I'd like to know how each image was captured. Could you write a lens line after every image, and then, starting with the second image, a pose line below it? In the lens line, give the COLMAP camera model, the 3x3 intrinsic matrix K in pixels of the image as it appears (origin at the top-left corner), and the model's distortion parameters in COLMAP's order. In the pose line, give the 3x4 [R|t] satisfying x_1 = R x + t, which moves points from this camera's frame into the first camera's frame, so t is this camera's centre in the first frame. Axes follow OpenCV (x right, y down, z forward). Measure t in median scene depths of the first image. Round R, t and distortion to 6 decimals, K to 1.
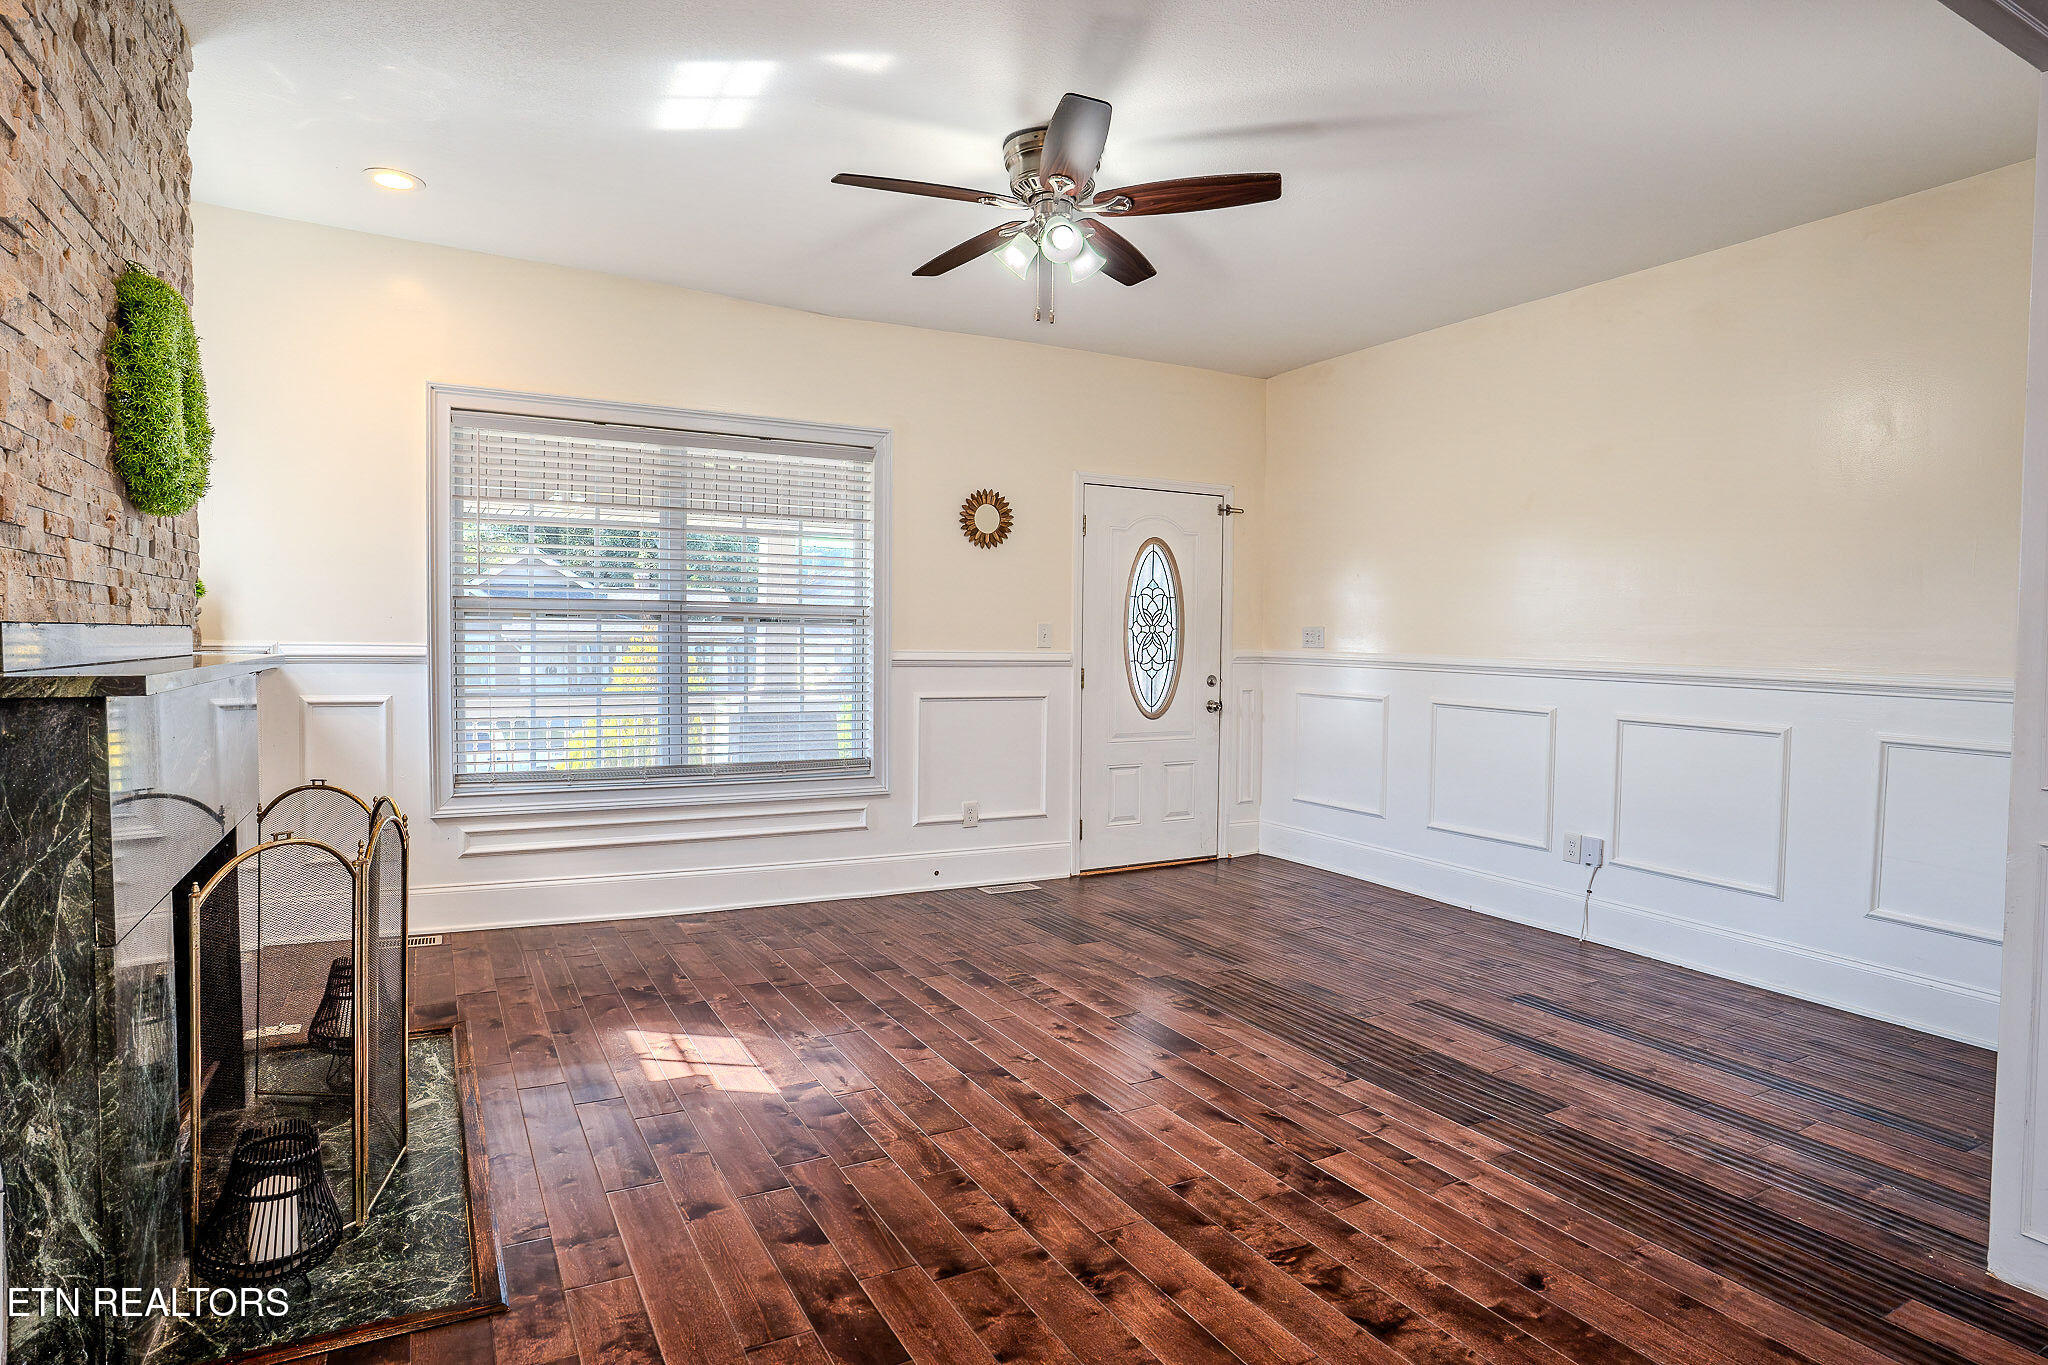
lens RADIAL K [[1125.2, 0, 1026.4], [0, 1125.2, 654.4], [0, 0, 1]] dist [-0.002293, -0.000538]
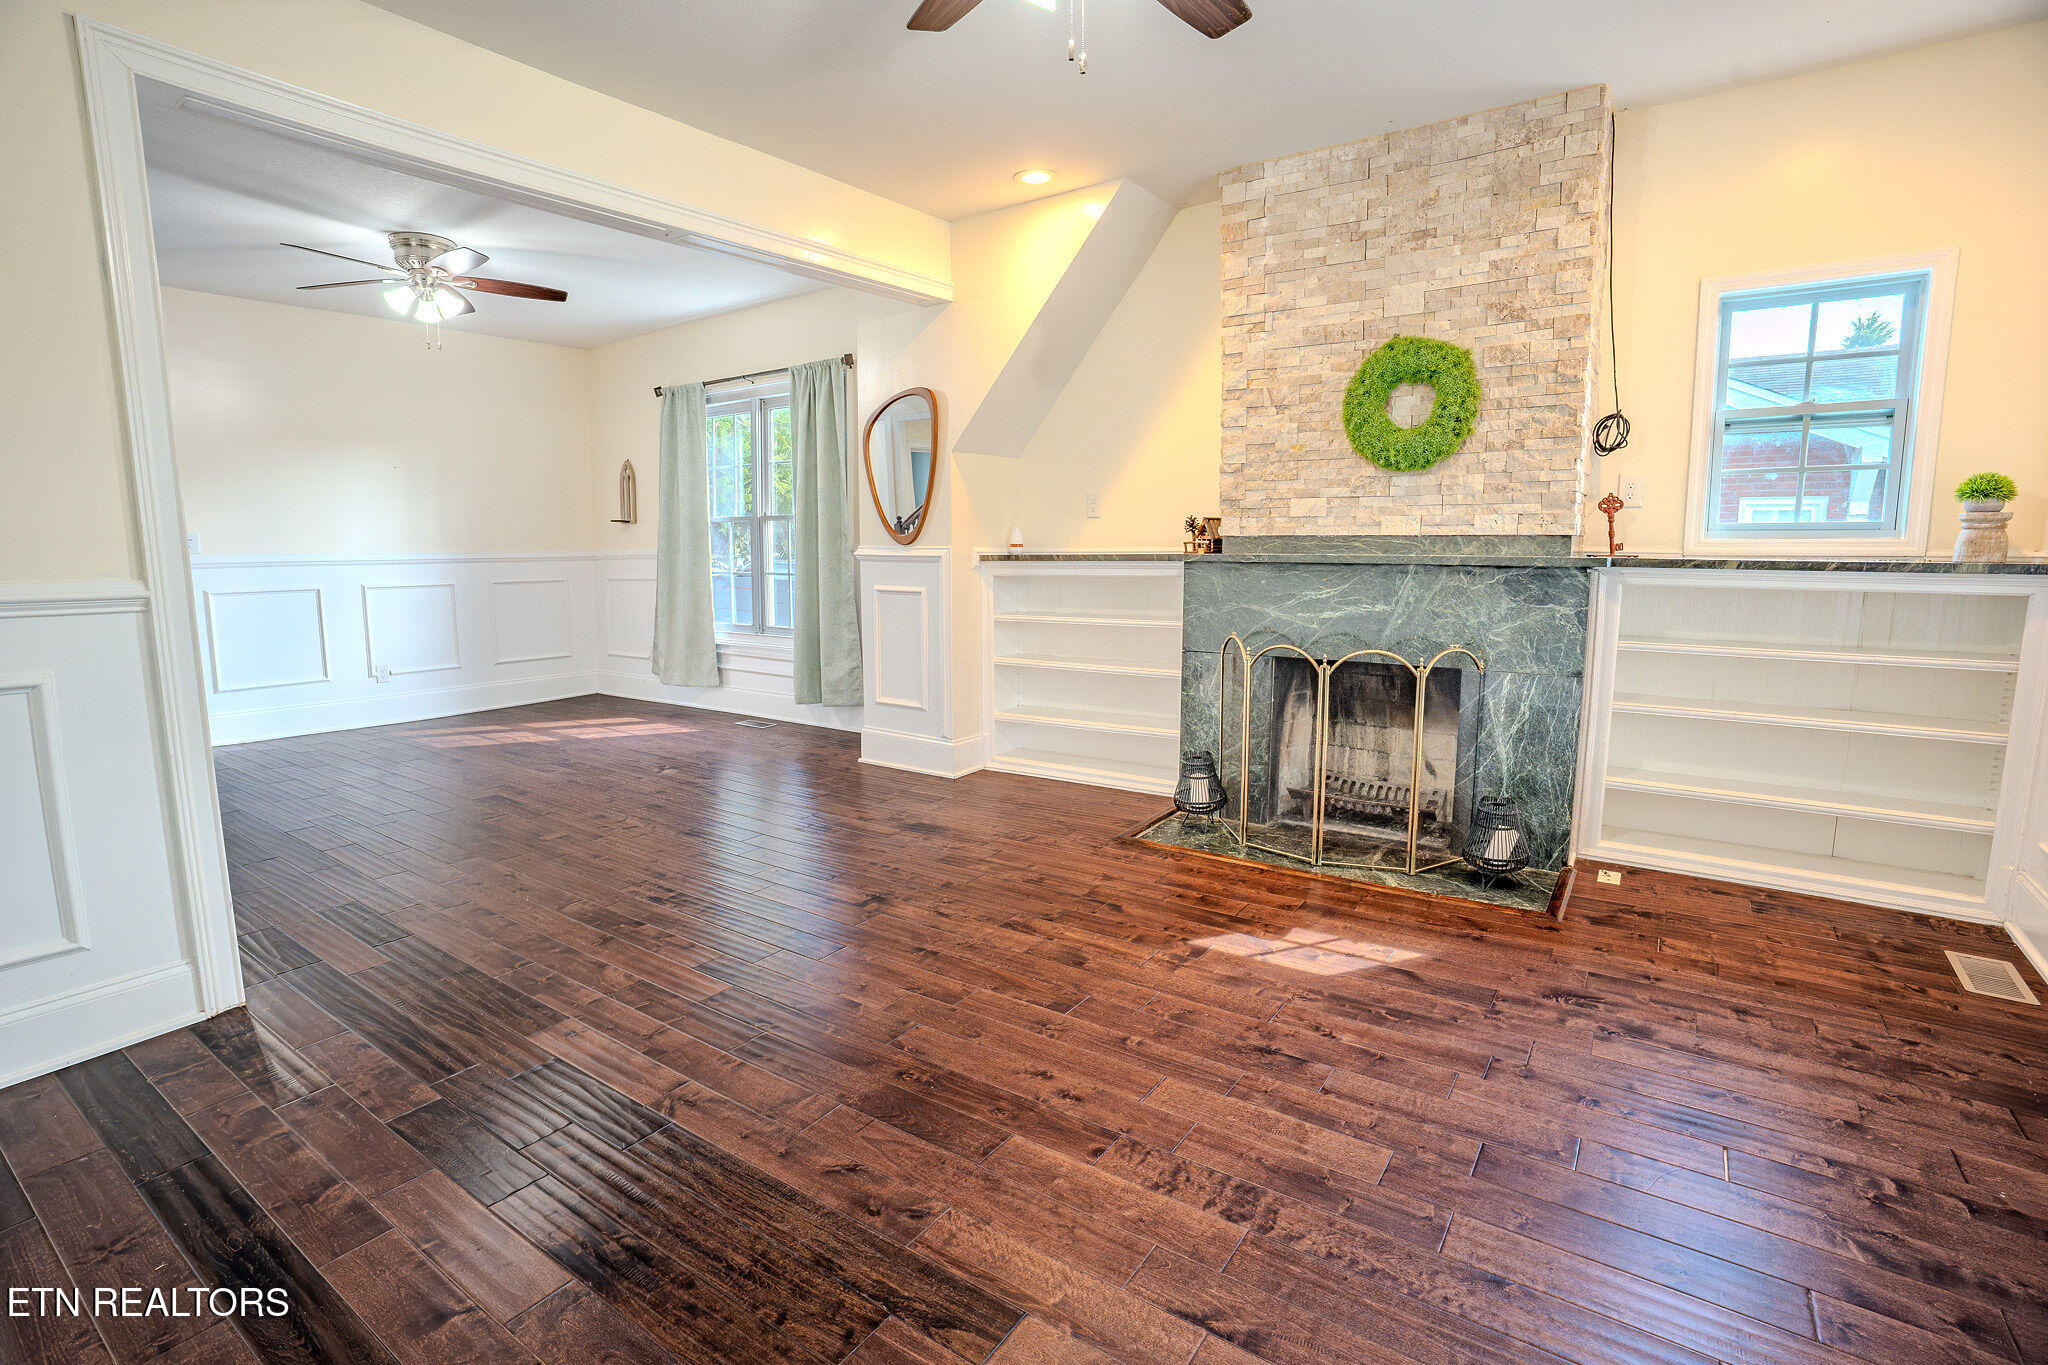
lens RADIAL K [[958.1, 0, 1021.2], [0, 958.1, 688.9], [0, 0, 1]] dist [-0.062662, 0.000458]
pose [[-0.901639, 0.055536, -0.428908, 0.348715], [-0.013390, 0.987661, 0.156033, -0.009198], [0.432281, 0.146429, -0.889771, 1.761829]]
